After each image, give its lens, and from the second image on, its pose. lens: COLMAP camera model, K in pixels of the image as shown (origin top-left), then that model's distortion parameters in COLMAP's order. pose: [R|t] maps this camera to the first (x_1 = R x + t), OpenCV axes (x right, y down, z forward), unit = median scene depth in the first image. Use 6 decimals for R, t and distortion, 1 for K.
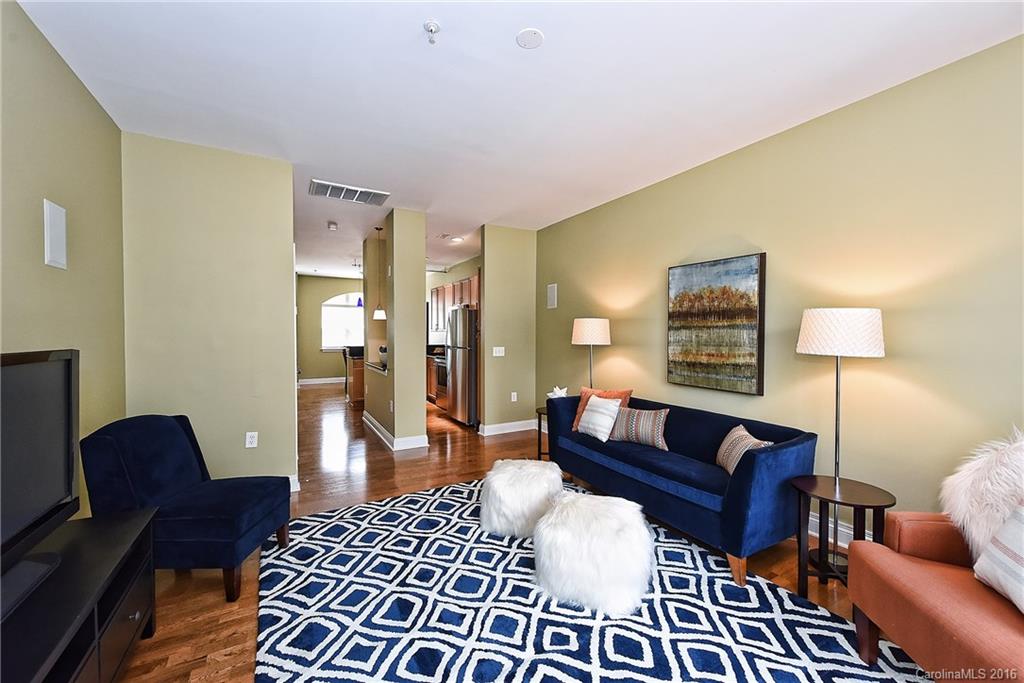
lens RADIAL K [[401.6, 0, 508.8], [0, 401.6, 338.3], [0, 0, 1]] dist [0.003409, 0.000048]
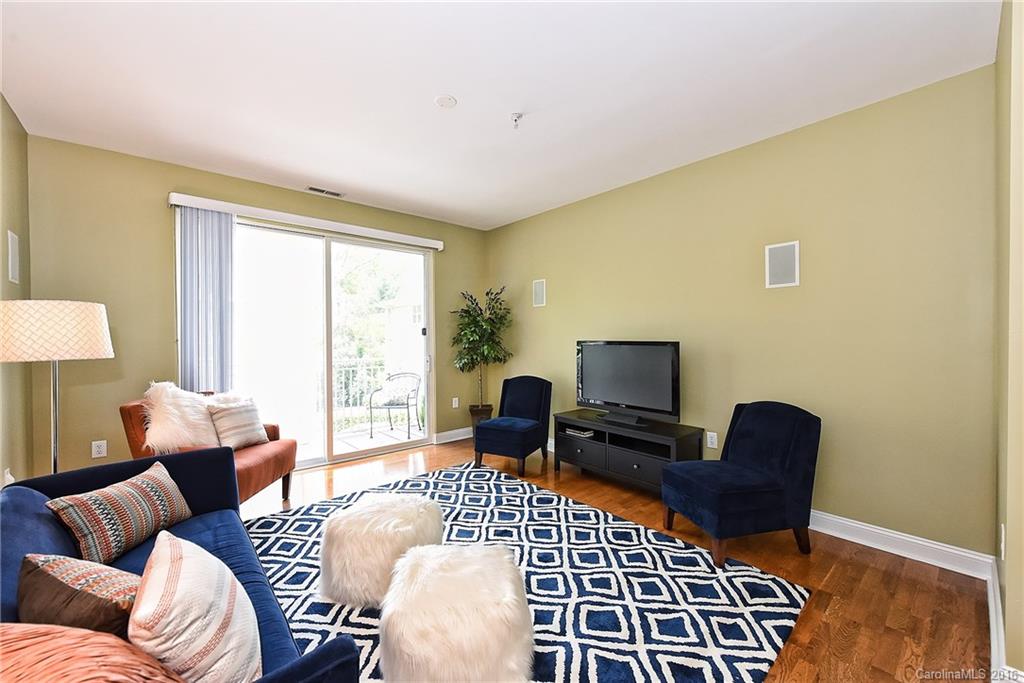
lens RADIAL K [[401.6, 0, 513.3], [0, 401.6, 338.2], [0, 0, 1]] dist [0.003409, 0.000048]
pose [[-0.978676, 0.001367, -0.205404, 0.083435], [-0.001292, 0.999917, 0.012814, -0.010333], [0.205404, 0.012806, -0.978593, 1.742333]]
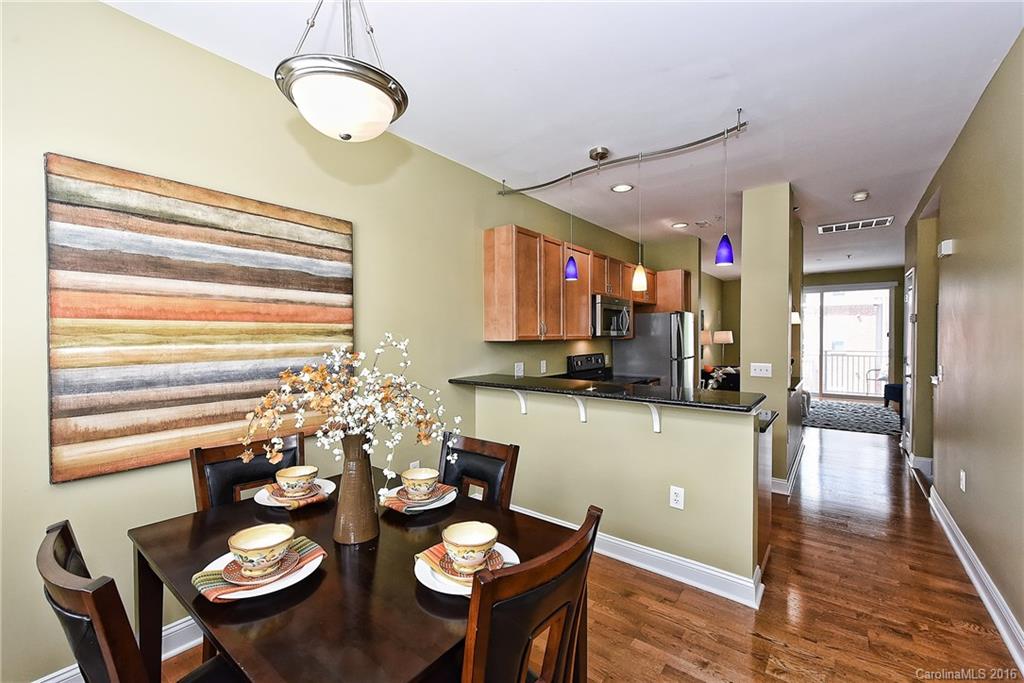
lens RADIAL K [[420.5, 0, 507.7], [0, 420.5, 344.3], [0, 0, 1]] dist [-0.008375, -0.000491]
pose [[-0.380742, -0.019382, 0.924478, -1.843623], [0.015156, 0.999515, 0.027198, -0.074881], [-0.924557, 0.024367, -0.380264, 3.888565]]
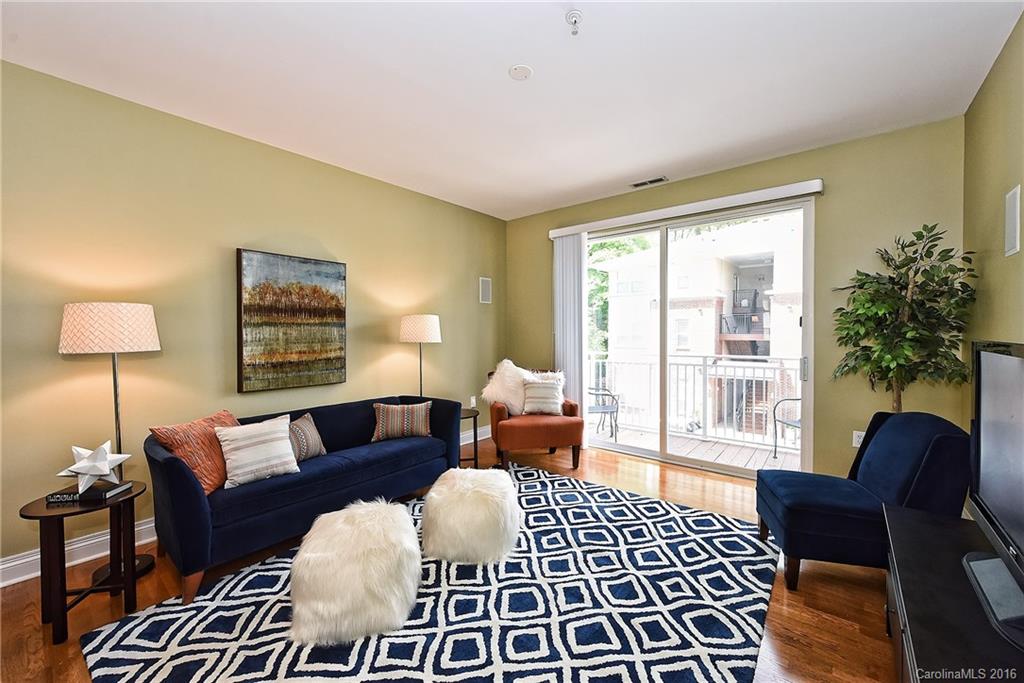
lens RADIAL K [[401.6, 0, 517.5], [0, 401.6, 340.5], [0, 0, 1]] dist [0.003409, 0.000048]
pose [[-0.372542, -0.020056, 0.927798, -0.775110], [0.017422, 0.999439, 0.028600, -0.008816], [-0.927852, 0.026819, -0.371984, 1.104769]]
